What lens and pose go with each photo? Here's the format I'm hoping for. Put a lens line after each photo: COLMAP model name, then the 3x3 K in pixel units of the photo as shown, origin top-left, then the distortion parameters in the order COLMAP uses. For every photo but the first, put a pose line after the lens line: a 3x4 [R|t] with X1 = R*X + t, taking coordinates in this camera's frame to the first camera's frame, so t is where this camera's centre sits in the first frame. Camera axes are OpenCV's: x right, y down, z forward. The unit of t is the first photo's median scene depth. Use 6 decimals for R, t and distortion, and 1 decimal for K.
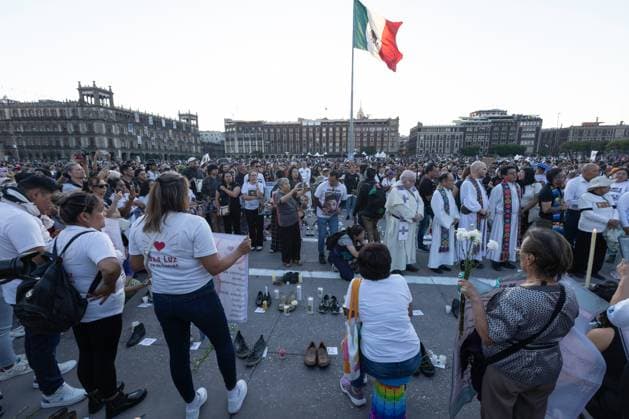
lens RADIAL K [[277.4, 0, 322.1], [0, 277.4, 207.4], [0, 0, 1]] dist [0.008184, -0.002803]
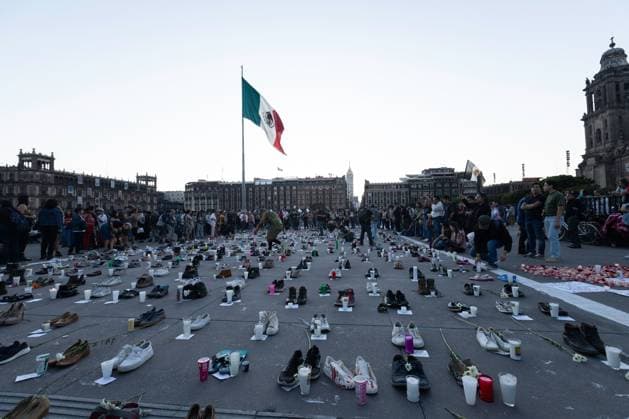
lens RADIAL K [[277.4, 0, 324.6], [0, 277.4, 212.1], [0, 0, 1]] dist [0.008184, -0.002803]
pose [[0.999799, -0.013765, -0.014578, 0.213825], [0.010771, 0.982010, -0.188521, 0.006657], [0.016911, 0.188326, 0.981961, -0.004034]]
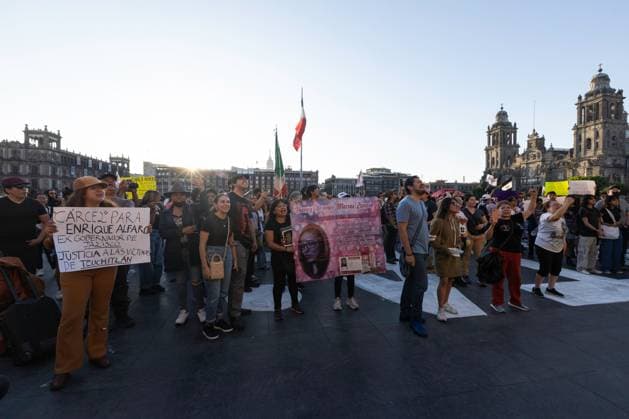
lens RADIAL K [[277.4, 0, 319.1], [0, 277.4, 206.1], [0, 0, 1]] dist [0.008184, -0.002803]
pose [[0.944452, 0.005651, 0.328601, -0.133143], [0.047584, 0.986965, -0.153738, 0.028211], [-0.325187, 0.160834, 0.931872, -0.149307]]
